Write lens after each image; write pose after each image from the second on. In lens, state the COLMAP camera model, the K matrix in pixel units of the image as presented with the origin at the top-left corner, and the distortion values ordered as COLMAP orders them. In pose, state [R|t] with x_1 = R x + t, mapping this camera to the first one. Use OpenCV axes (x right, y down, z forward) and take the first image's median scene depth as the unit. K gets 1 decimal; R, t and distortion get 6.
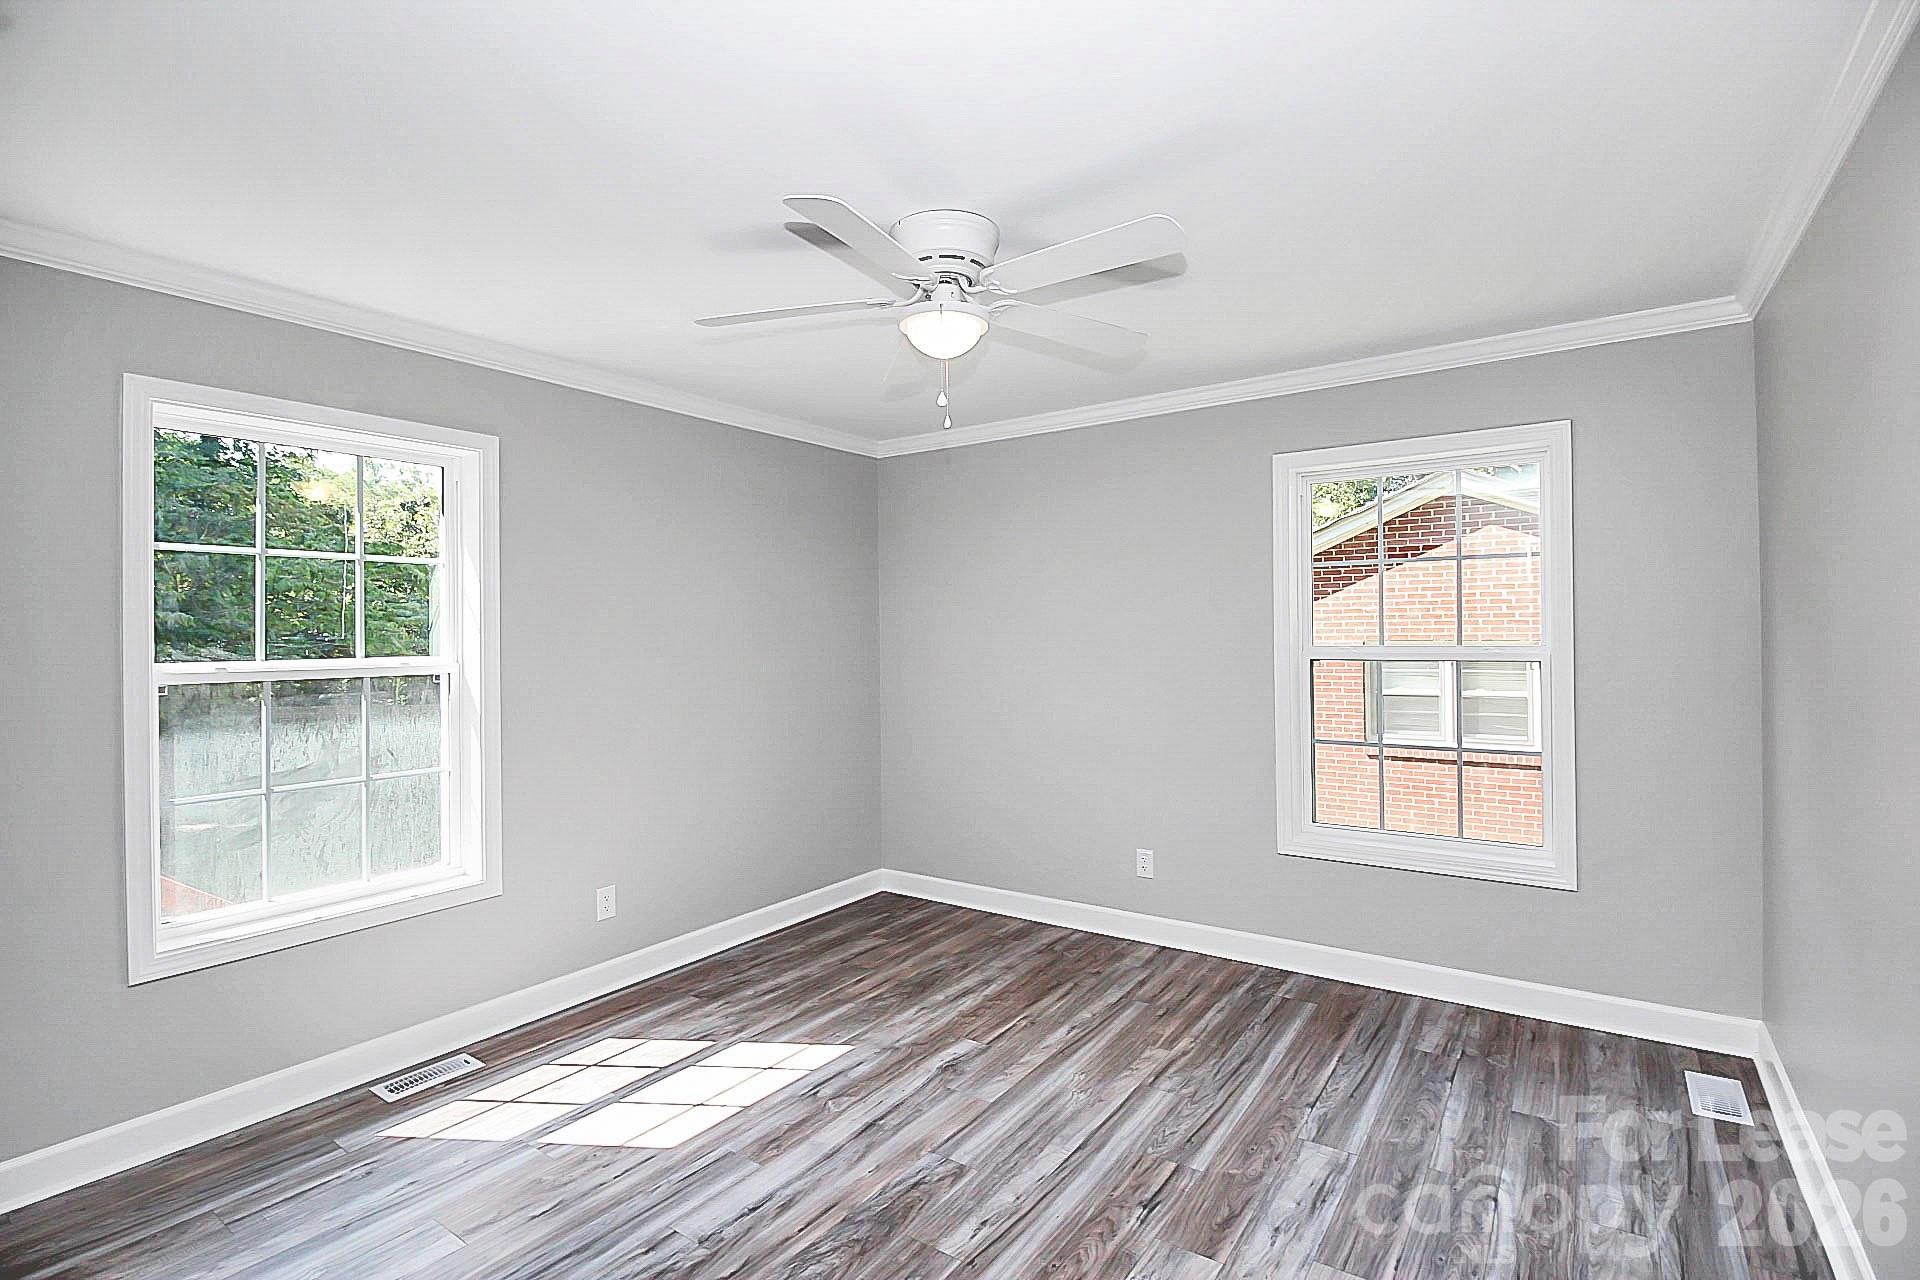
lens RADIAL K [[927.5, 0, 941.4], [0, 927.5, 631.2], [0, 0, 1]] dist [0.007113, -0.017882]
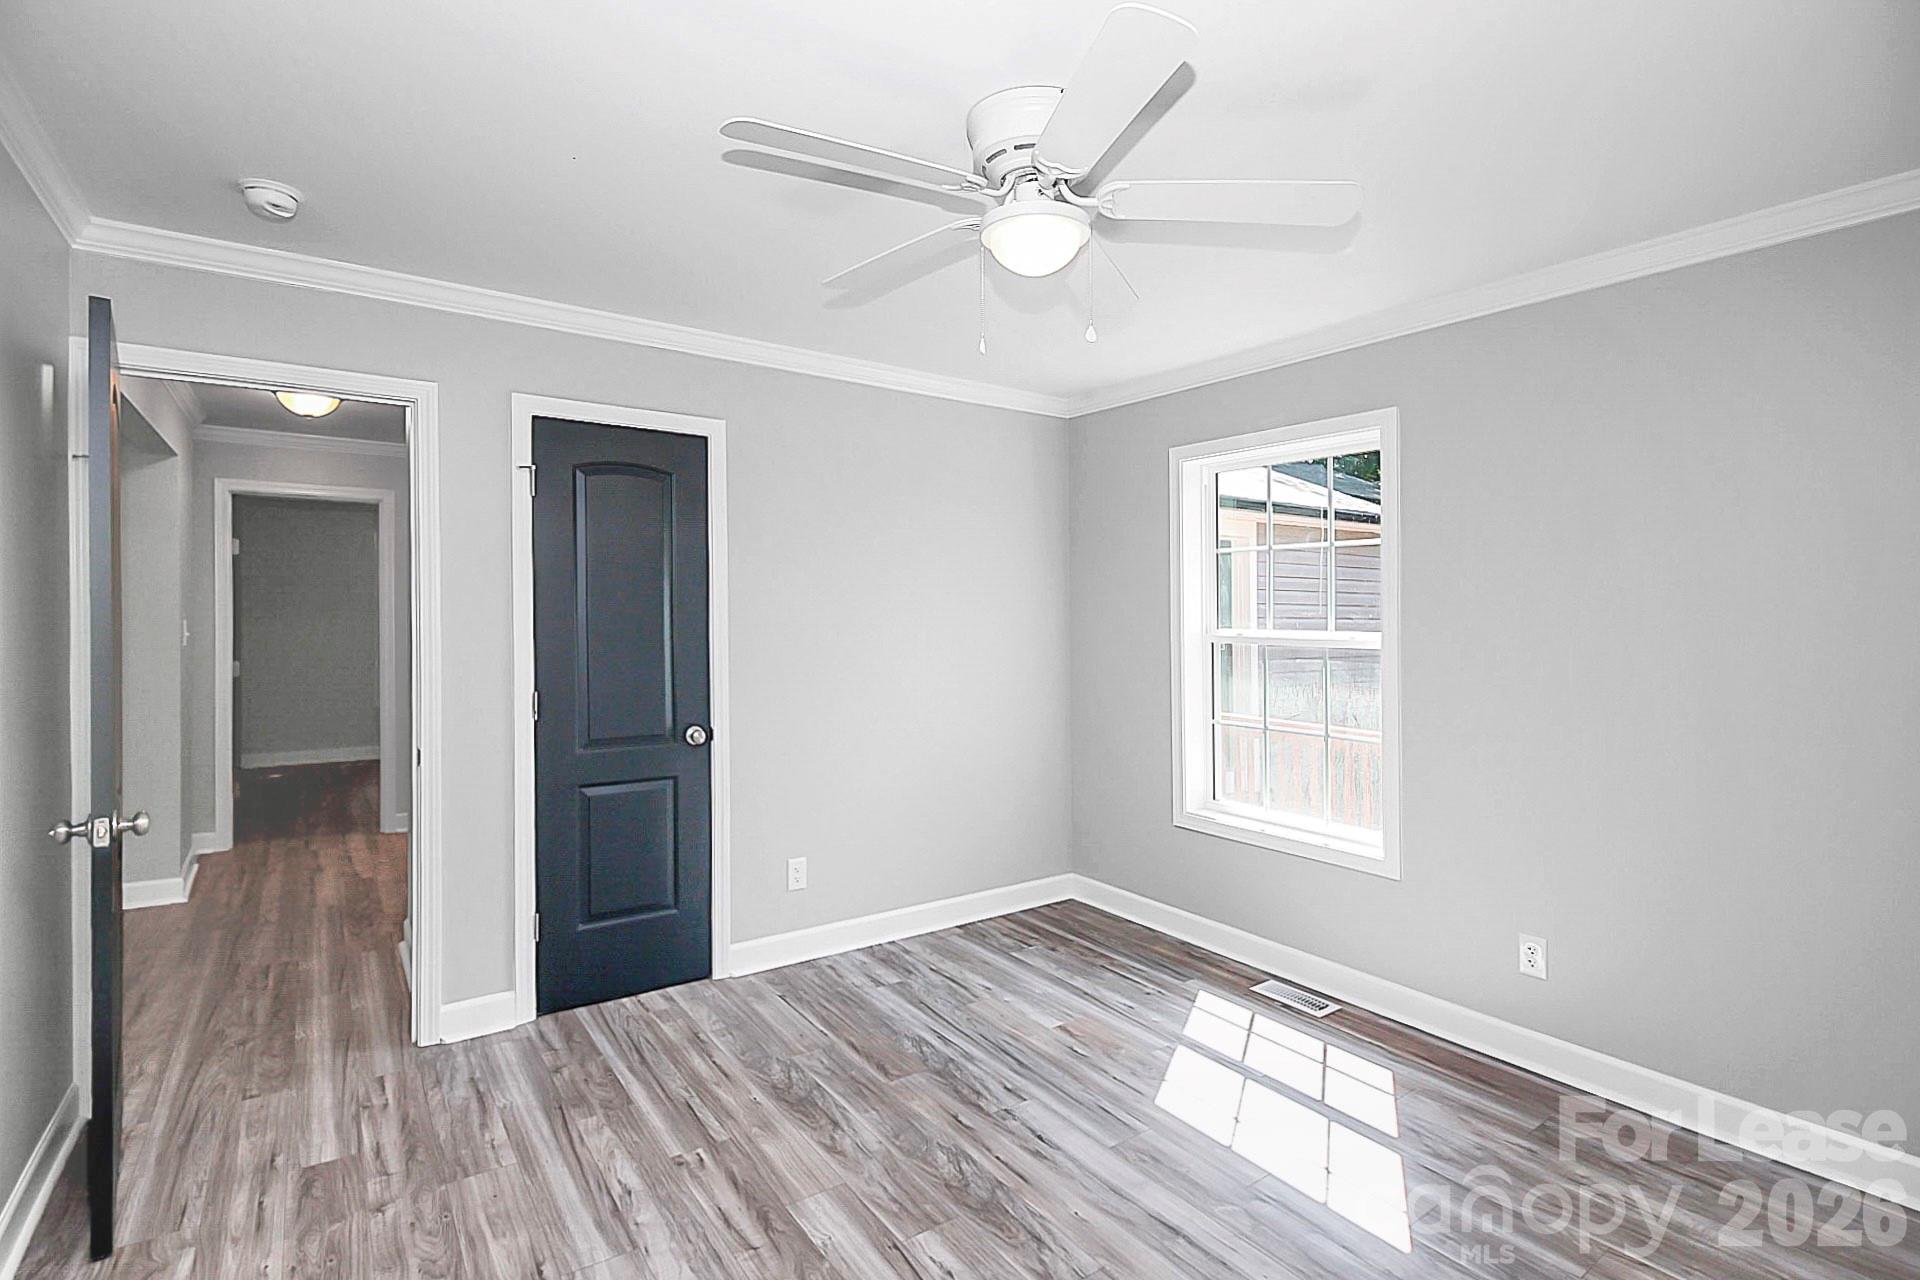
lens RADIAL K [[927.5, 0, 941.4], [0, 927.5, 631.2], [0, 0, 1]] dist [0.007113, -0.017882]
pose [[-0.356531, 0.023572, -0.933986, 0.708838], [-0.000786, 0.999674, 0.025529, 0.000109], [0.934283, 0.009836, -0.356396, 1.069869]]
